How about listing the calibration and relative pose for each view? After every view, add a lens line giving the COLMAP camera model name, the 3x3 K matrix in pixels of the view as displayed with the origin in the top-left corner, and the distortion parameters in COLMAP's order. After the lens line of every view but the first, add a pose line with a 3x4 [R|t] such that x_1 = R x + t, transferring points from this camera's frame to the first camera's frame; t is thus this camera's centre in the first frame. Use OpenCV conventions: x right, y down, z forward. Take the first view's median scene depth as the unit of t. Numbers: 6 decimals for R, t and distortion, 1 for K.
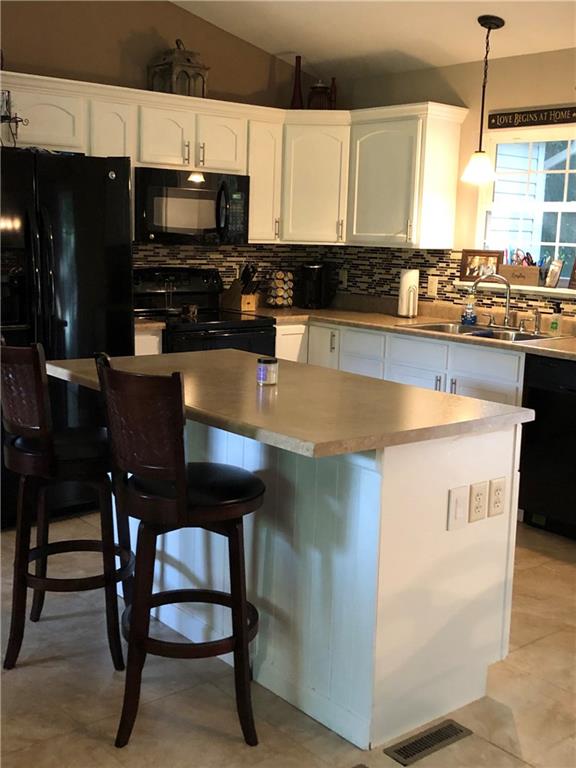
lens RADIAL K [[922.7, 0, 288.0], [0, 922.7, 384.0], [0, 0, 1]] dist [0.125823, -0.451035]
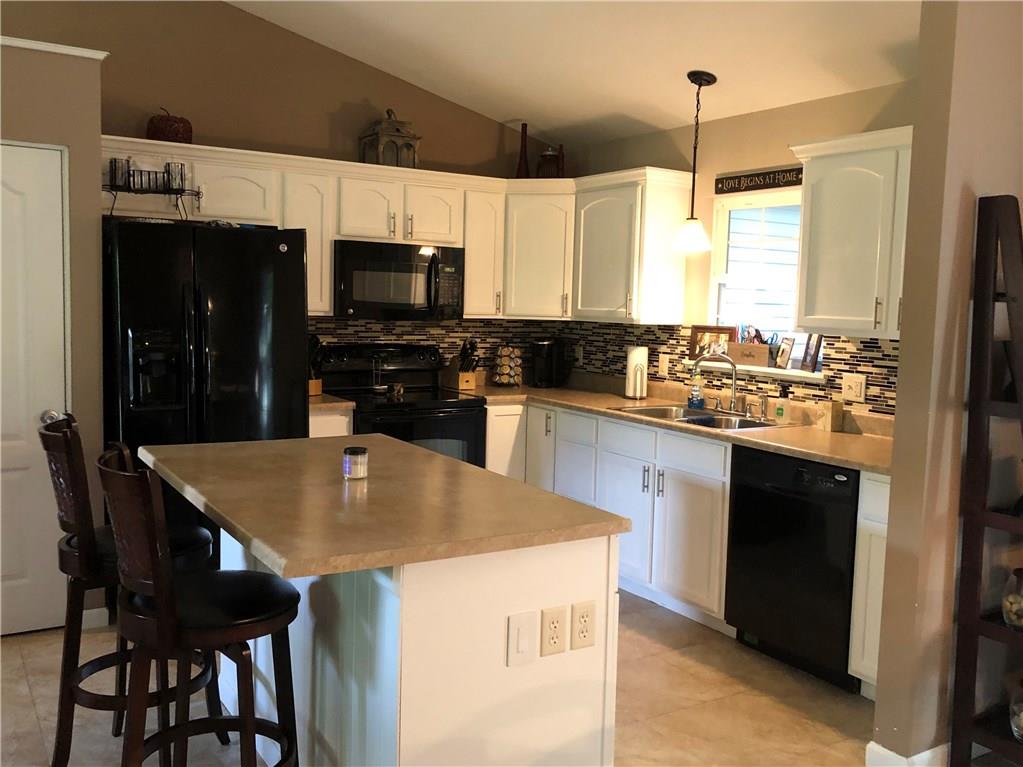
lens RADIAL K [[930.9, 0, 511.5], [0, 930.9, 383.5], [0, 0, 1]] dist [0.103086, -0.314560]
pose [[0.990143, 0.009829, -0.139713, 0.143232], [-0.020888, 0.996741, -0.077911, -0.013568], [0.138491, 0.080061, 0.987122, 0.079139]]
